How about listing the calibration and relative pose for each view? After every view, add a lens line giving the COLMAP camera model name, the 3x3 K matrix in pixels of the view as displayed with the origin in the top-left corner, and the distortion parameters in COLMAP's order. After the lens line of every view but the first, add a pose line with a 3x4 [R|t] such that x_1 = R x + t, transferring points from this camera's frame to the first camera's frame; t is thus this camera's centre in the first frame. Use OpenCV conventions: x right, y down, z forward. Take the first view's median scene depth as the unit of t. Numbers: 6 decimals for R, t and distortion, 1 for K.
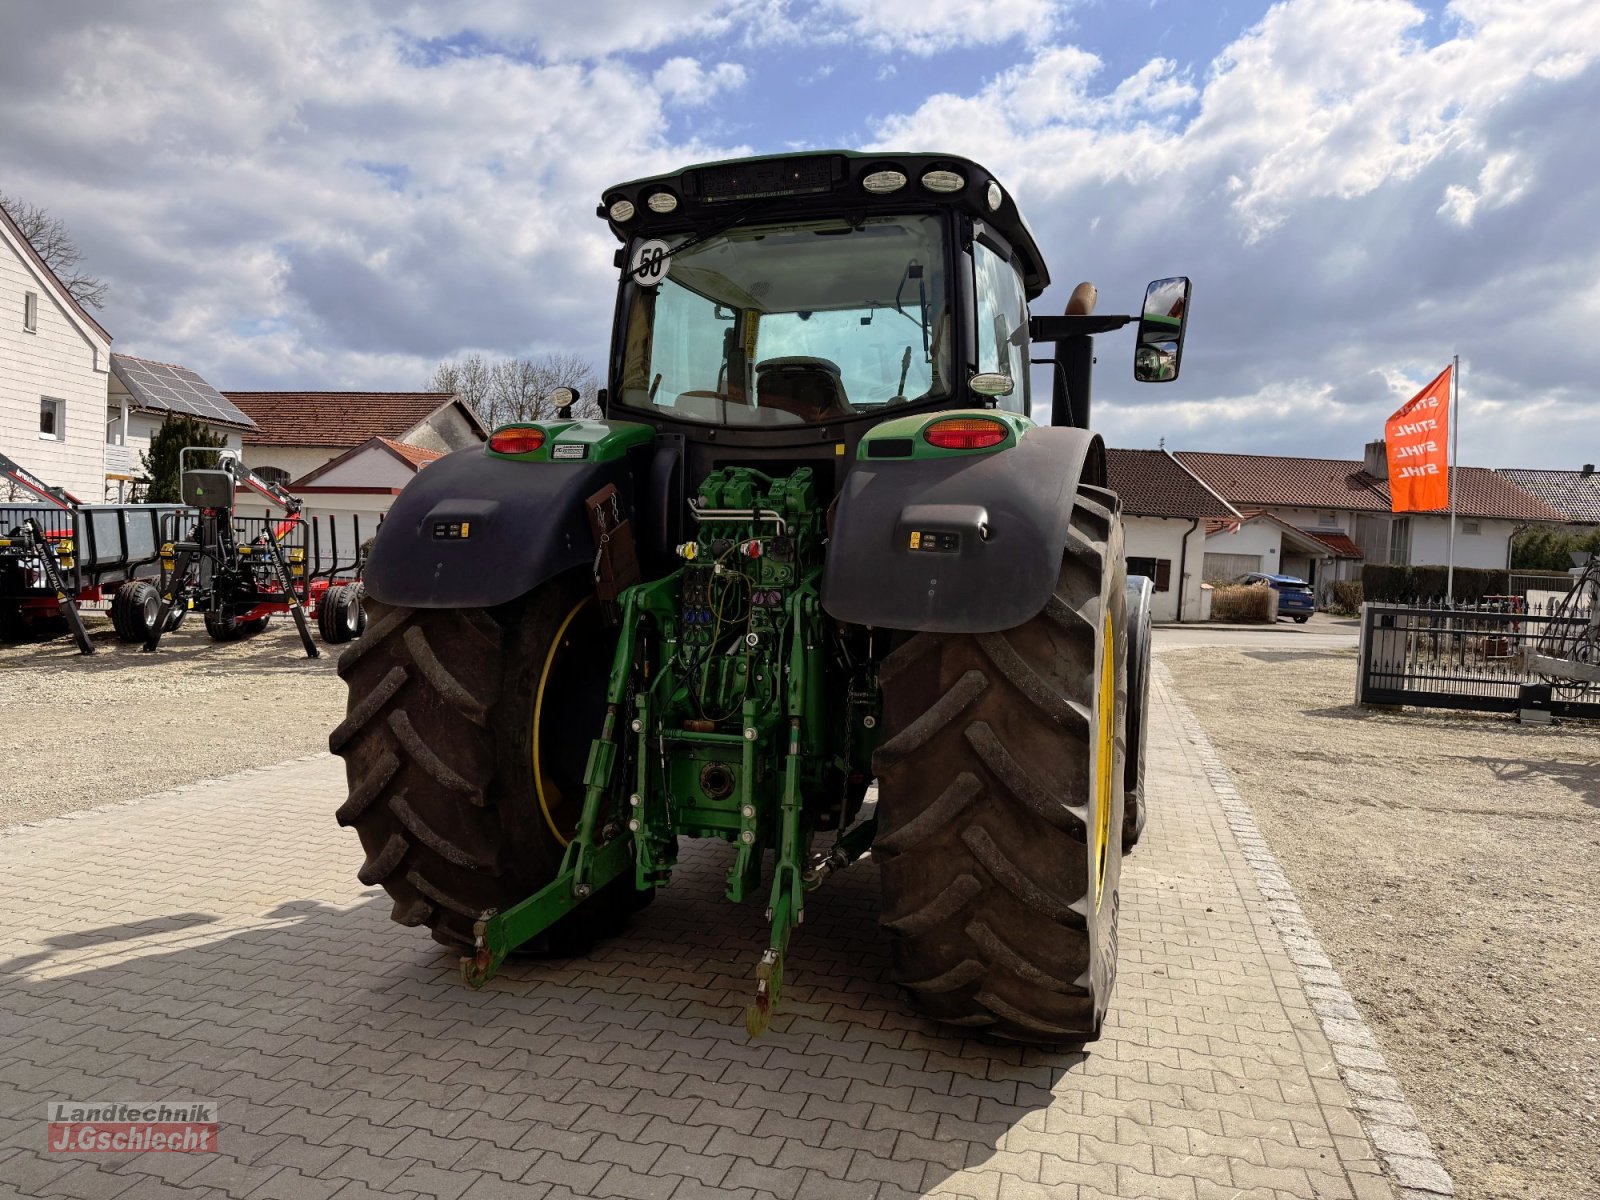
lens RADIAL K [[1122.9, 0, 805.1], [0, 1122.9, 596.8], [0, 0, 1]] dist [0.047676, -0.061008]
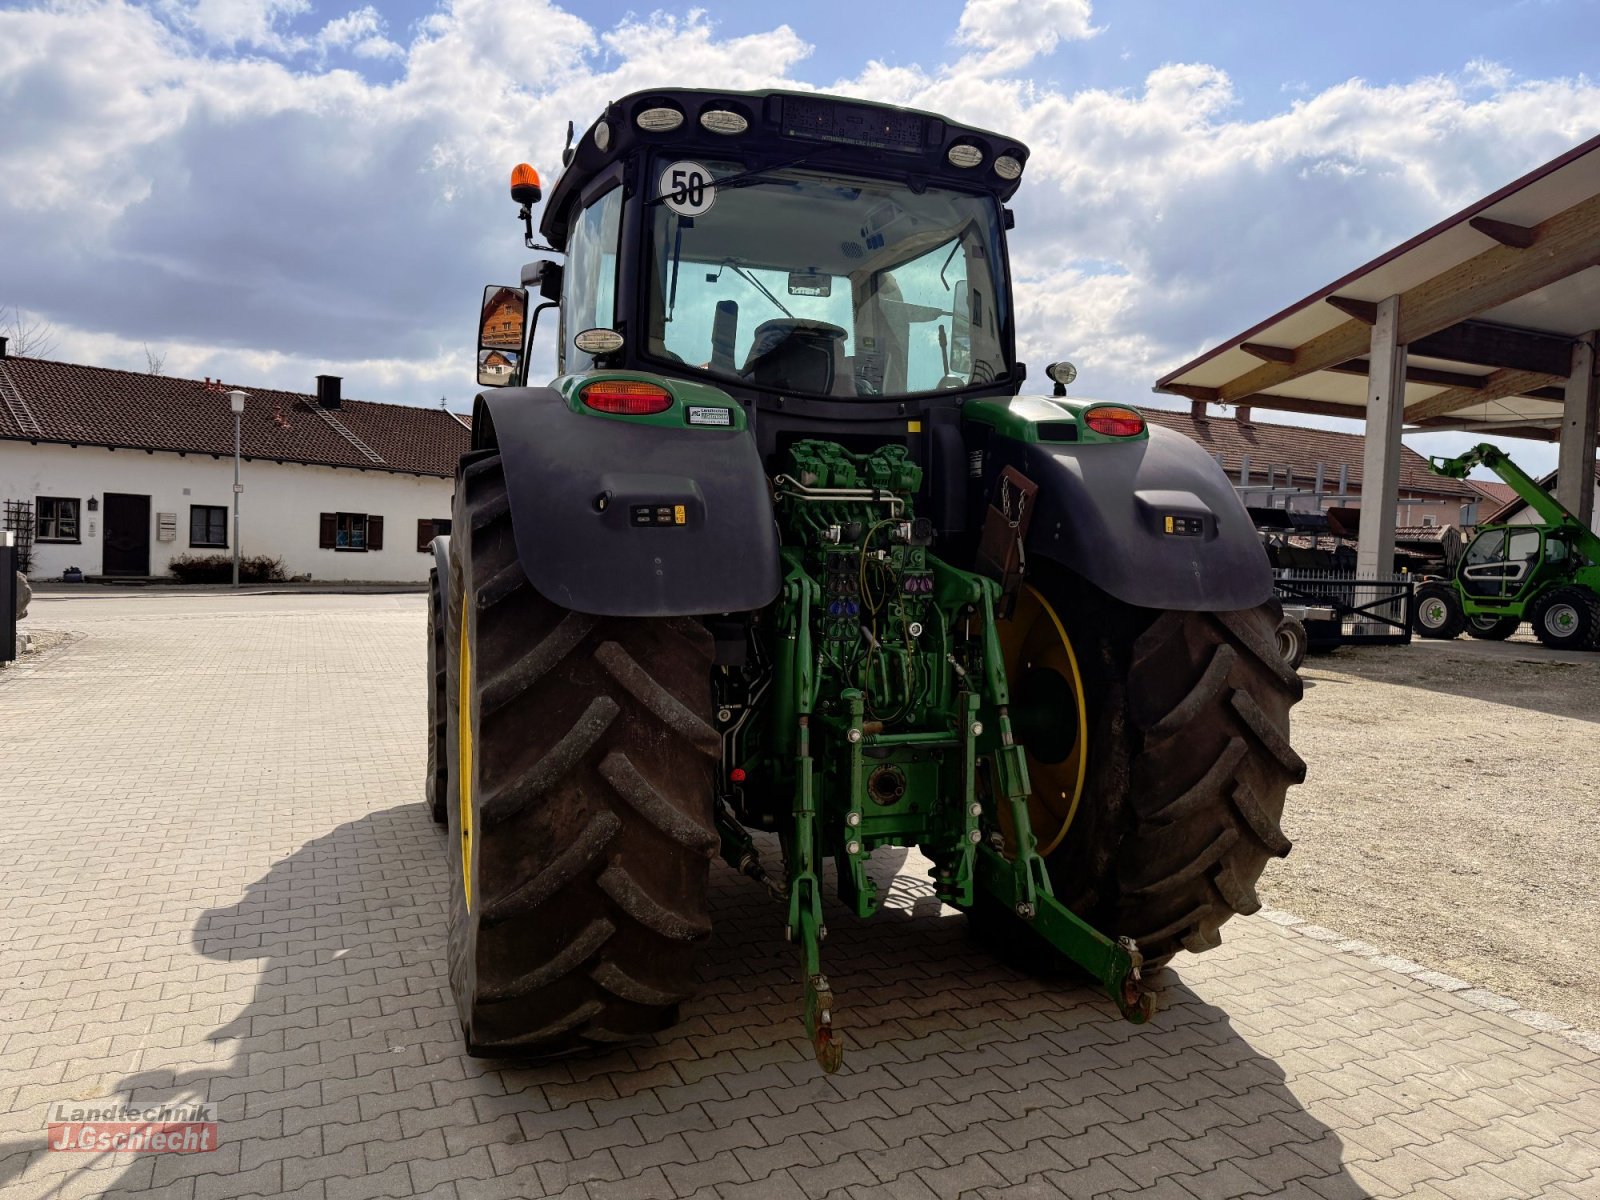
lens RADIAL K [[1123.7, 0, 809.8], [0, 1123.7, 601.1], [0, 0, 1]] dist [0.044510, -0.051970]
pose [[0.772931, -0.051162, 0.632423, -0.627856], [0.026008, 0.998461, 0.048988, -0.029961], [-0.633956, -0.021416, 0.773072, 0.294106]]
